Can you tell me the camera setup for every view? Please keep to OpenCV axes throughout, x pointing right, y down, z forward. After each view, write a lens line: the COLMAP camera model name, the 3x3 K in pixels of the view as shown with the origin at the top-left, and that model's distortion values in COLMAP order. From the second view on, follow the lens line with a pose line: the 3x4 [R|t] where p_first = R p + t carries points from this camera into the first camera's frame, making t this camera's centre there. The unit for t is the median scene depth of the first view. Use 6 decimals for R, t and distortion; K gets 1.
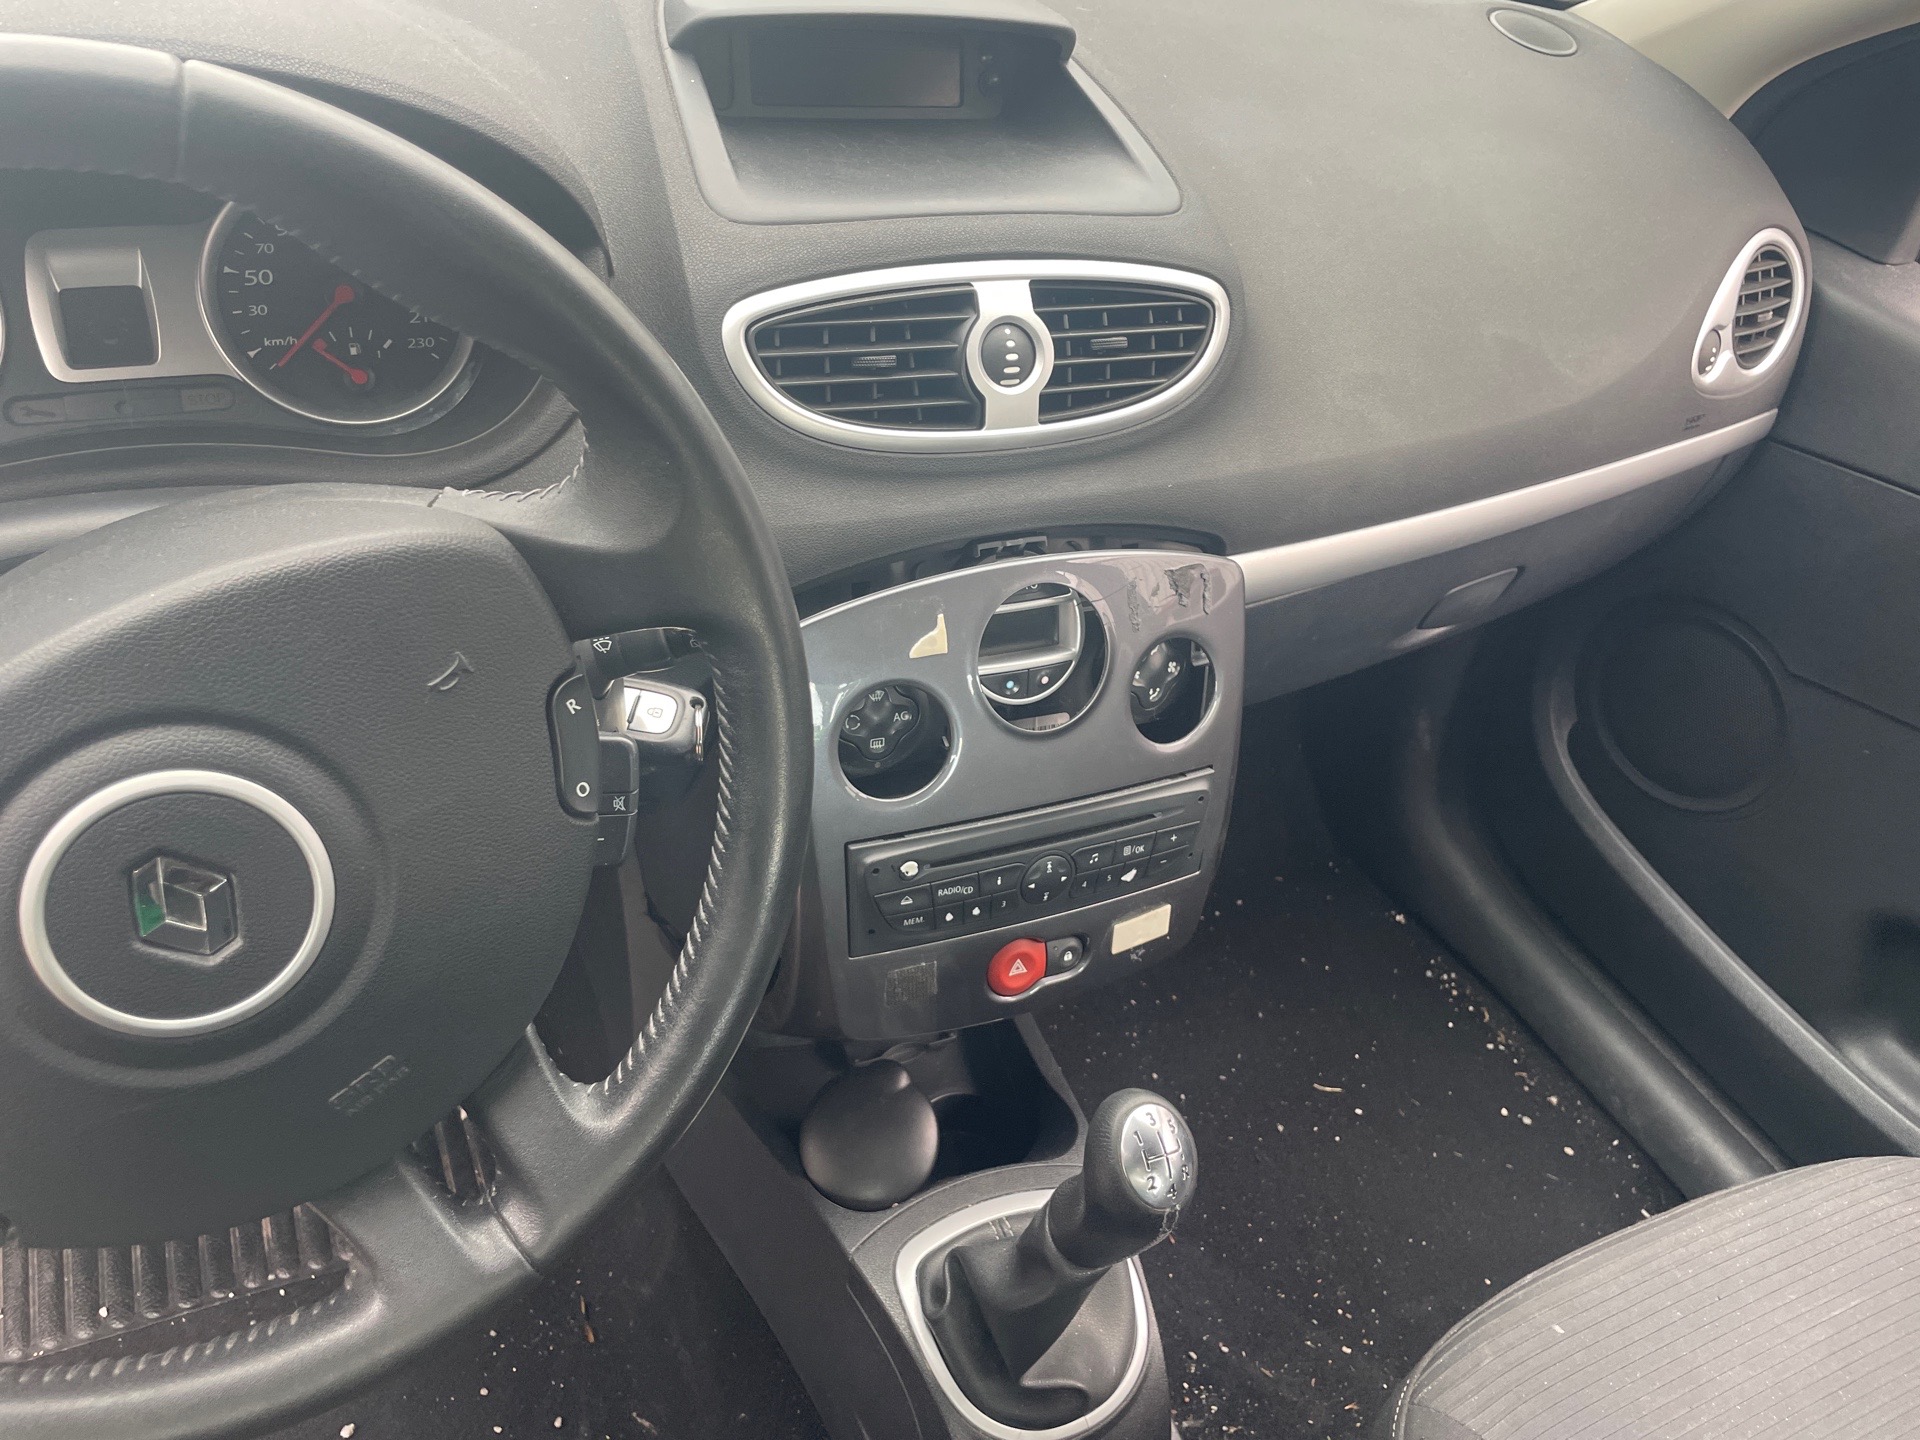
lens RADIAL K [[1463.4, 0, 949.5], [0, 1463.4, 715.1], [0, 0, 1]] dist [0.073974, -0.097894]
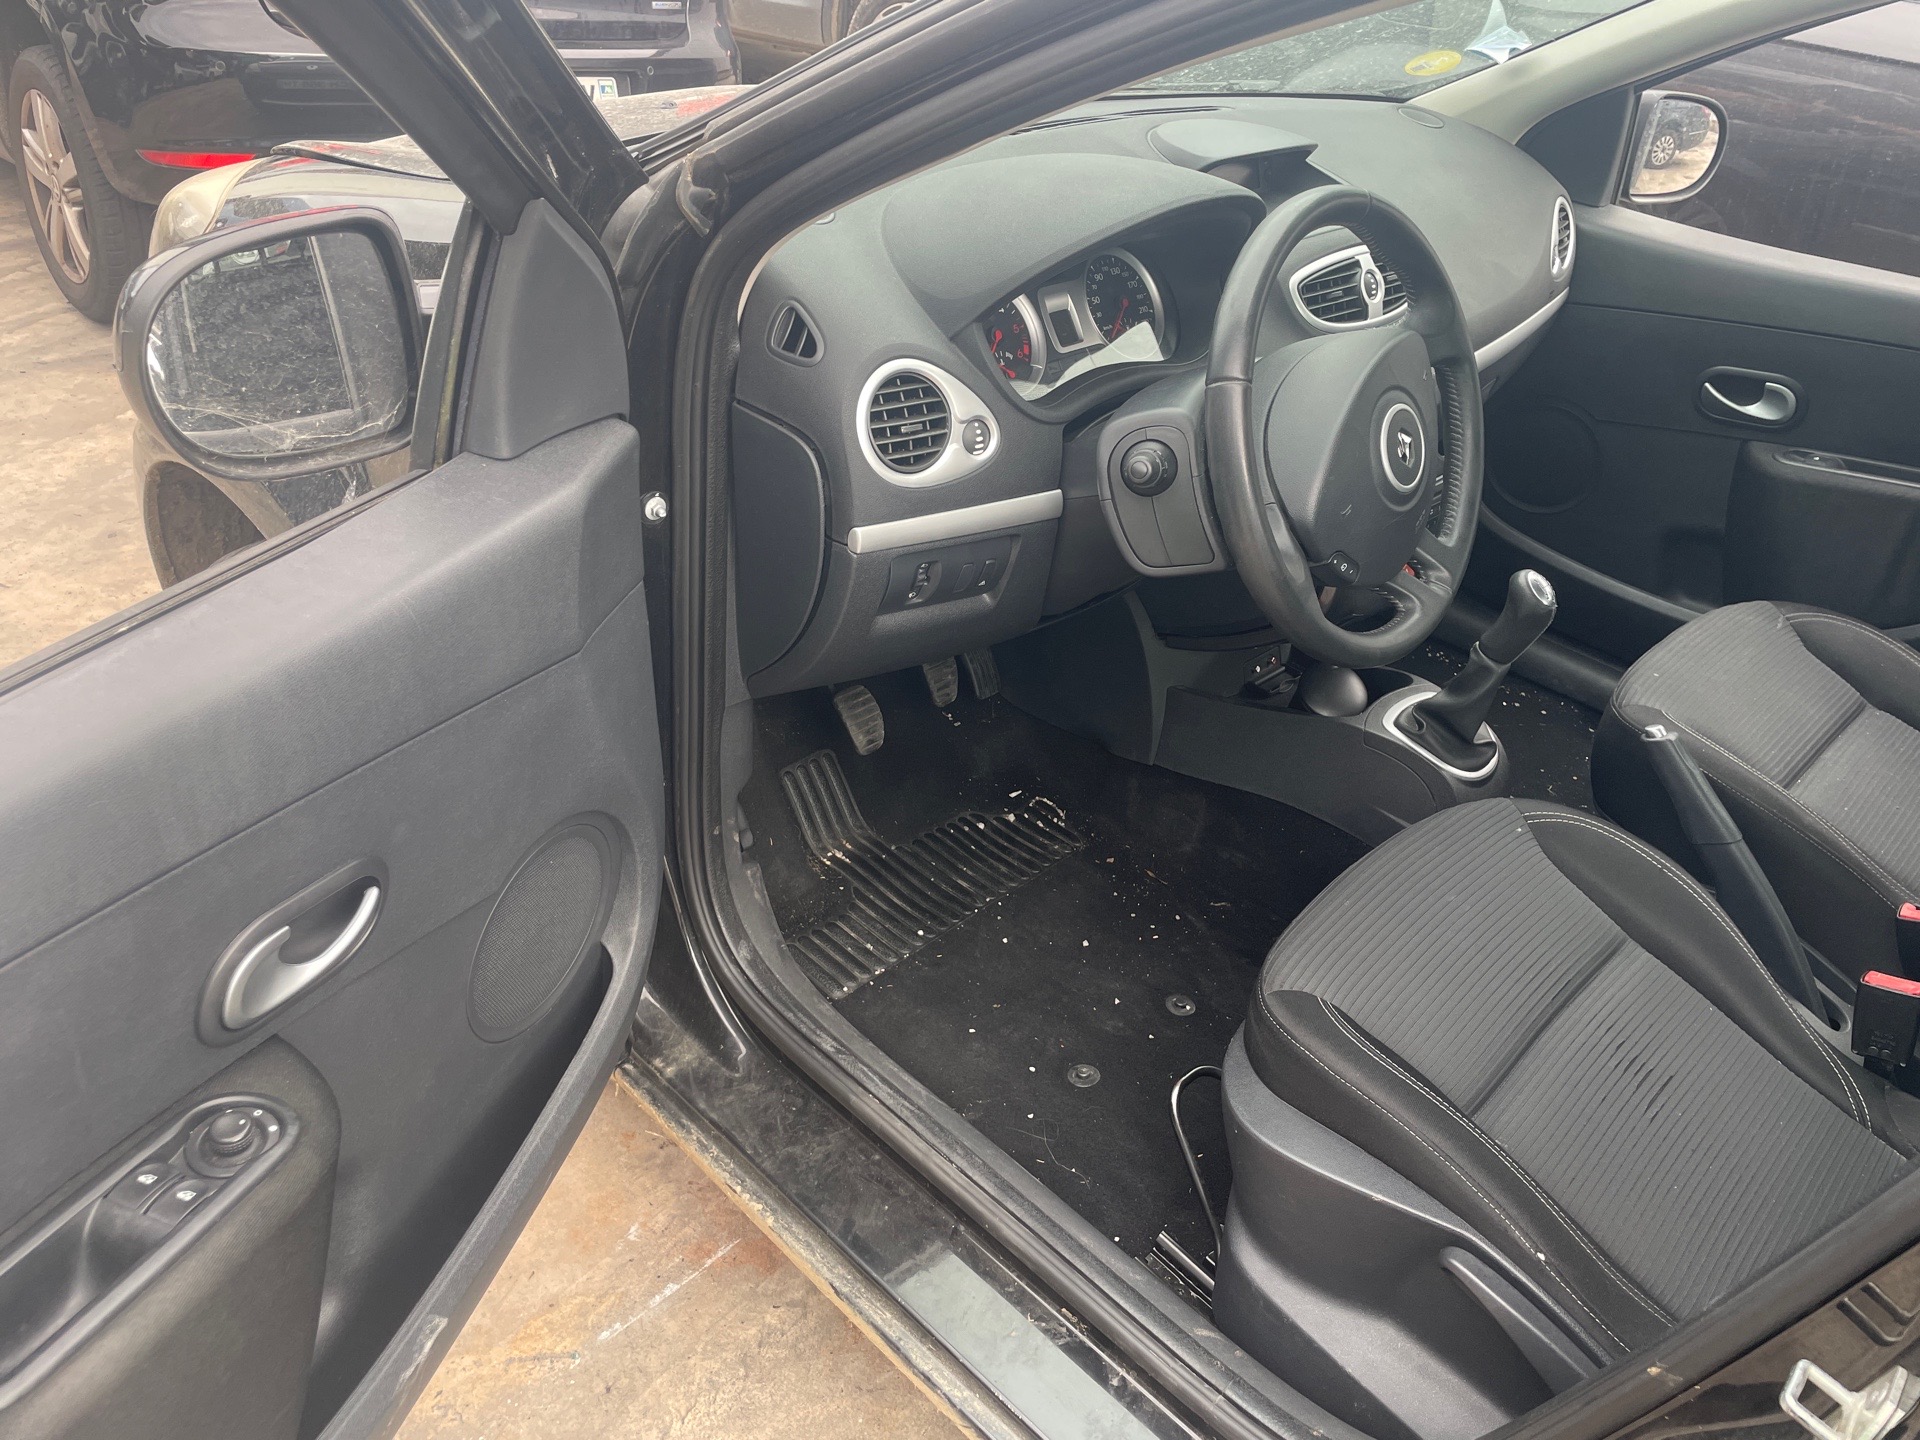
lens RADIAL K [[1463.4, 0, 963.4], [0, 1463.4, 707.3], [0, 0, 1]] dist [0.073974, -0.097894]
pose [[0.931326, -0.228765, 0.283370, -1.208870], [0.244972, 0.969266, -0.022638, 0.253872], [-0.269482, 0.090501, 0.958743, -0.859824]]
